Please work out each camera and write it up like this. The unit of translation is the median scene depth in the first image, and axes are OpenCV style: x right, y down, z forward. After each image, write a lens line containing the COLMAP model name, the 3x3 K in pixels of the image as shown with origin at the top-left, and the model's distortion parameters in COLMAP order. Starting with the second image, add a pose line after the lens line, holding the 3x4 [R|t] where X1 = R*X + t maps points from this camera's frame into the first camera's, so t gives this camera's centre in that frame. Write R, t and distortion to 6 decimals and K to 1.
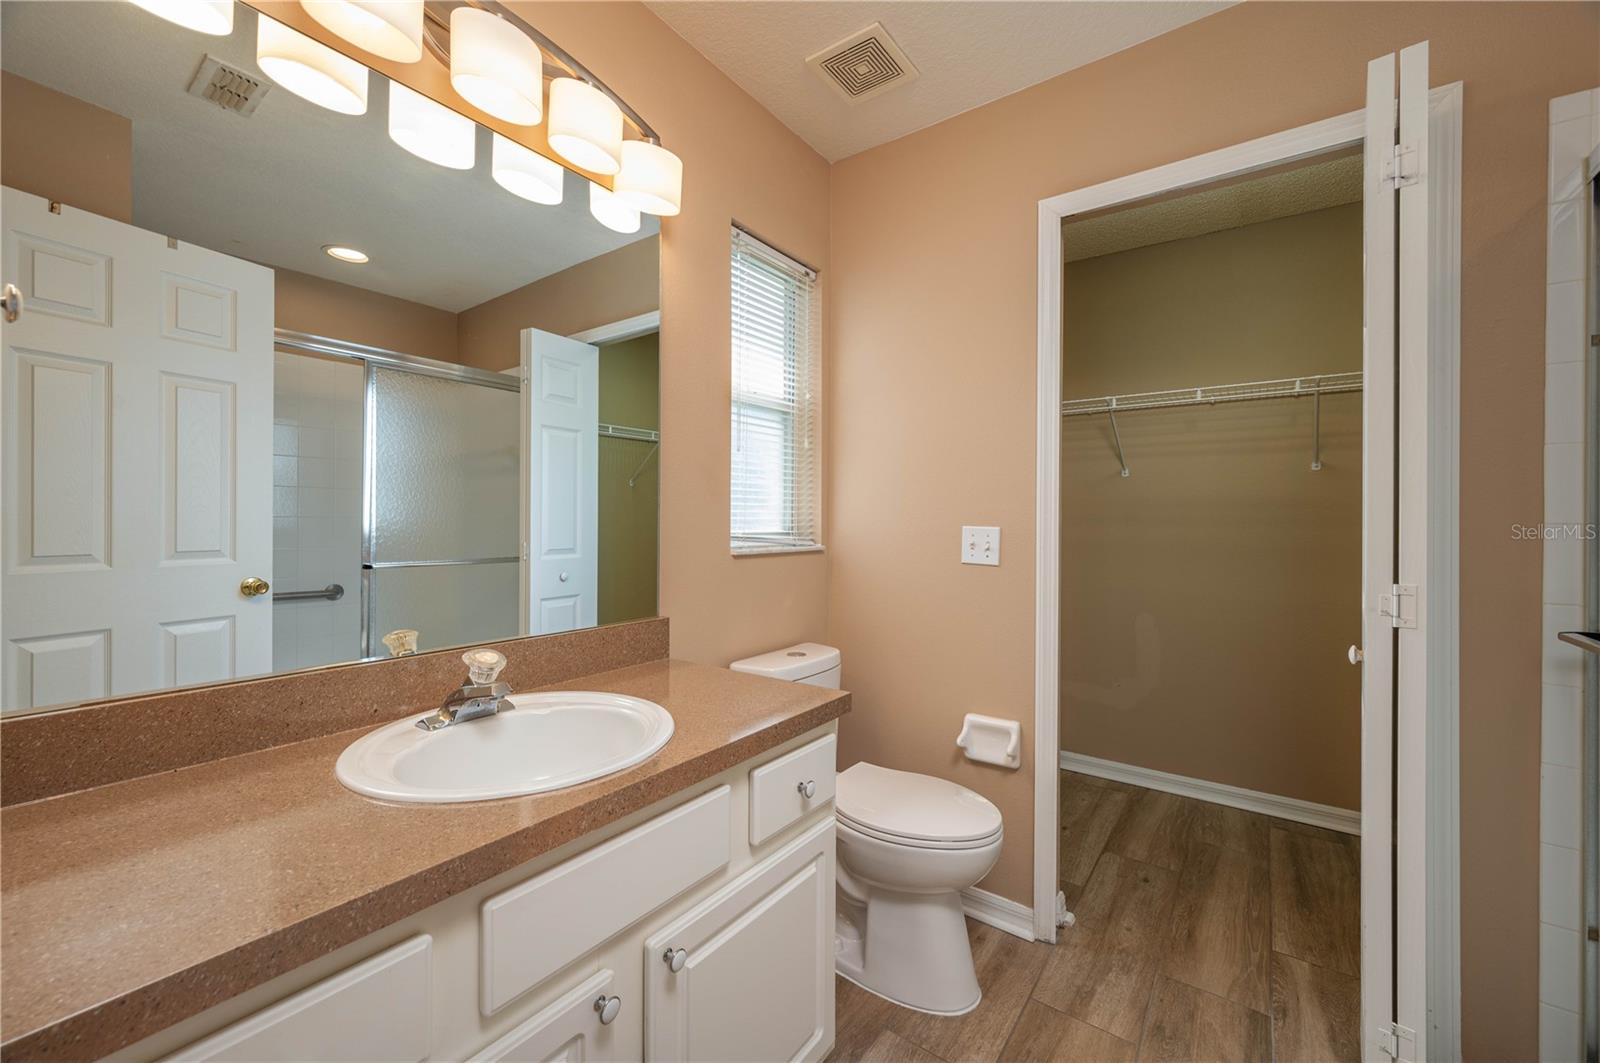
lens RADIAL K [[632.2, 0, 799.5], [0, 632.2, 520.6], [0, 0, 1]] dist [-0.000012, -0.000018]
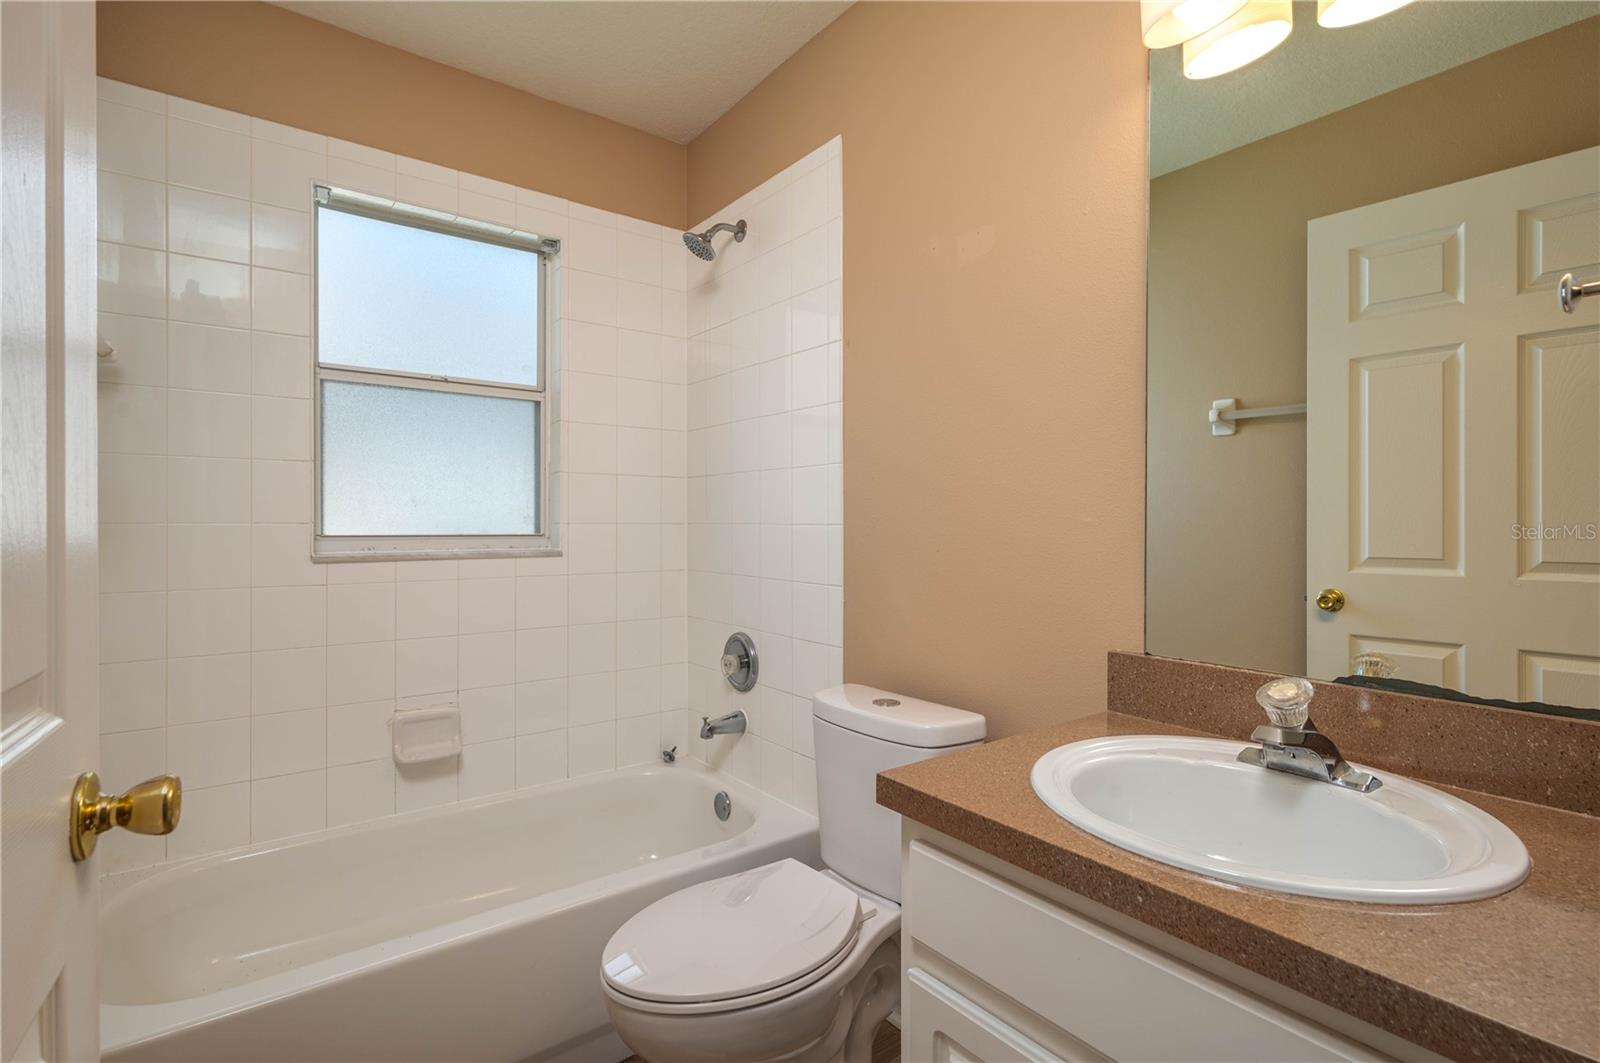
lens RADIAL K [[747.6, 0, 800.0], [0, 747.6, 531.5], [0, 0, 1]] dist [0.000320, 0.000038]
pose [[-0.292365, 0.019581, -0.956106, 0.626300], [0.001932, 0.999800, 0.019885, 0.008390], [0.956305, 0.003966, -0.292345, 0.867882]]
